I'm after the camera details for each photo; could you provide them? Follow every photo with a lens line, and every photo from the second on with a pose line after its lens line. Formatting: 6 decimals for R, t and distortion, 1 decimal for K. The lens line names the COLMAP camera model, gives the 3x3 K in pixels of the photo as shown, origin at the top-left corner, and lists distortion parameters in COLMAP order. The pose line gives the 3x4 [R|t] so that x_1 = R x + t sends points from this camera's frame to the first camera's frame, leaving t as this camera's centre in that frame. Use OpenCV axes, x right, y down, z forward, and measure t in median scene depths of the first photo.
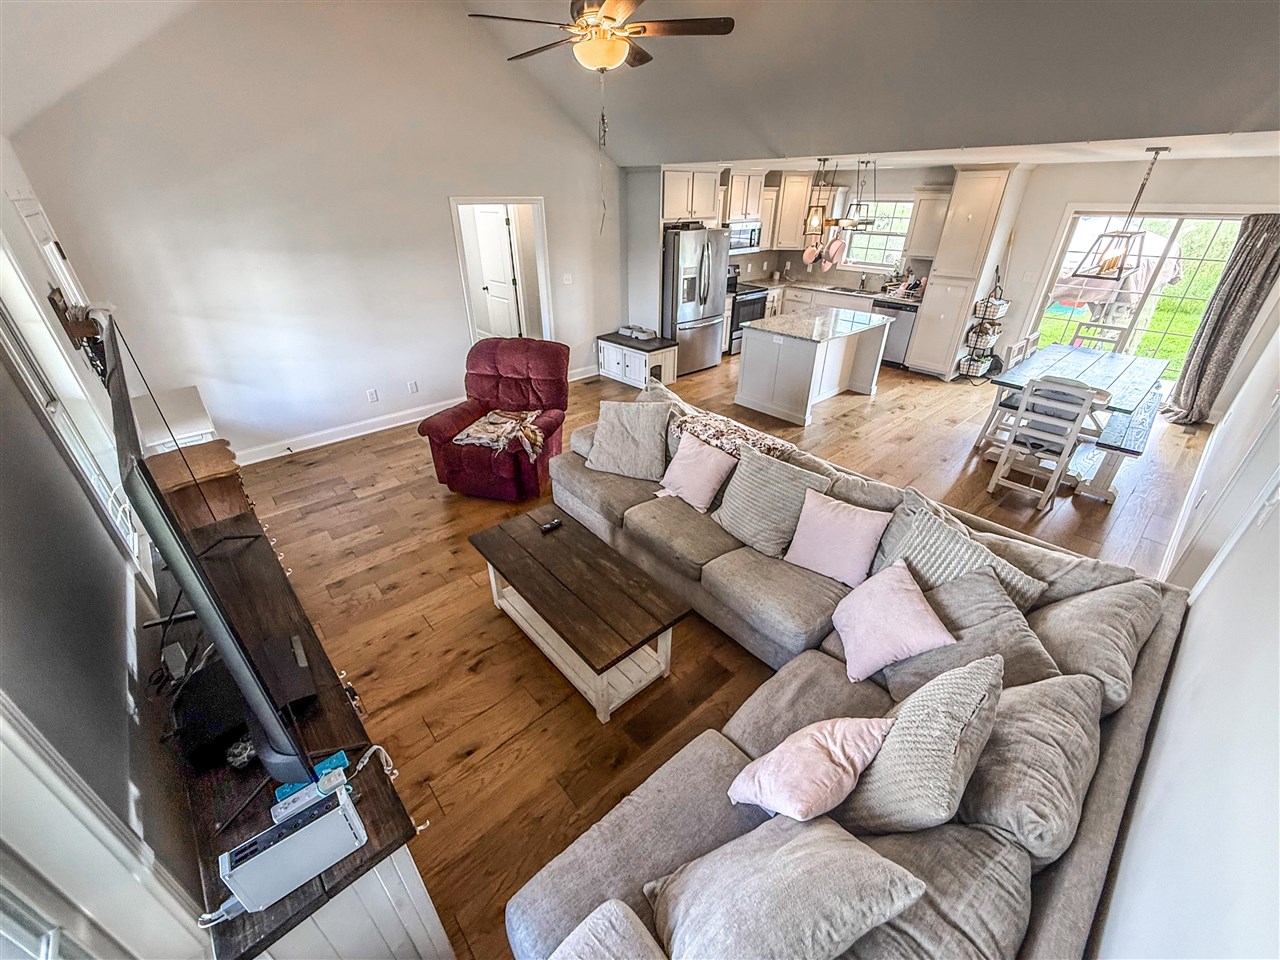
lens RADIAL K [[510.7, 0, 636.2], [0, 510.7, 481.3], [0, 0, 1]] dist [0.000185, -0.000010]
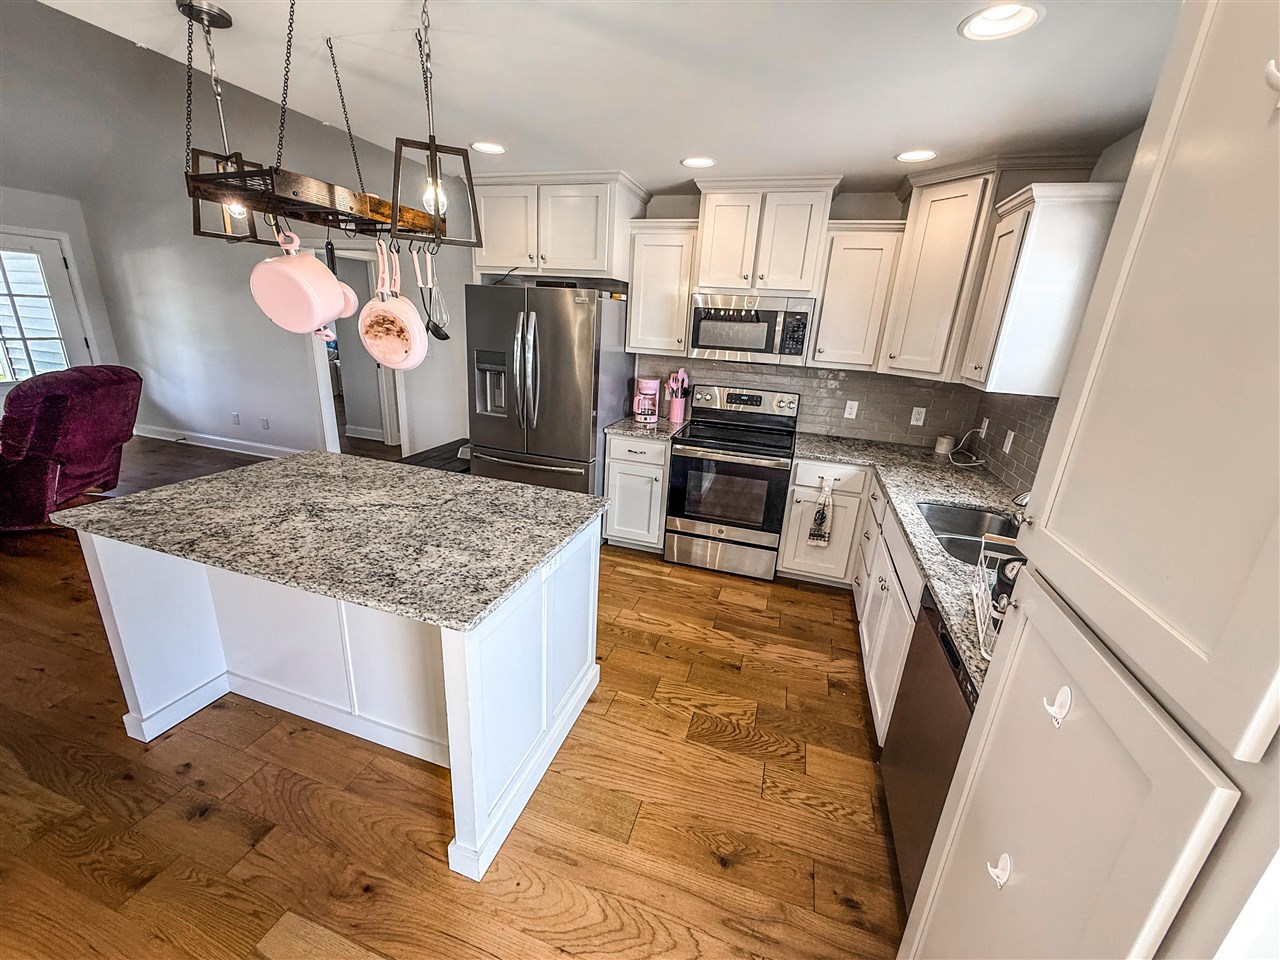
lens RADIAL K [[510.7, 0, 636.2], [0, 510.7, 481.3], [0, 0, 1]] dist [0.000185, -0.000010]
pose [[0.511846, 0.290172, -0.808588, 0.597811], [-0.470032, 0.882442, 0.019139, -0.350551], [0.719085, 0.370266, 0.588064, 0.779519]]
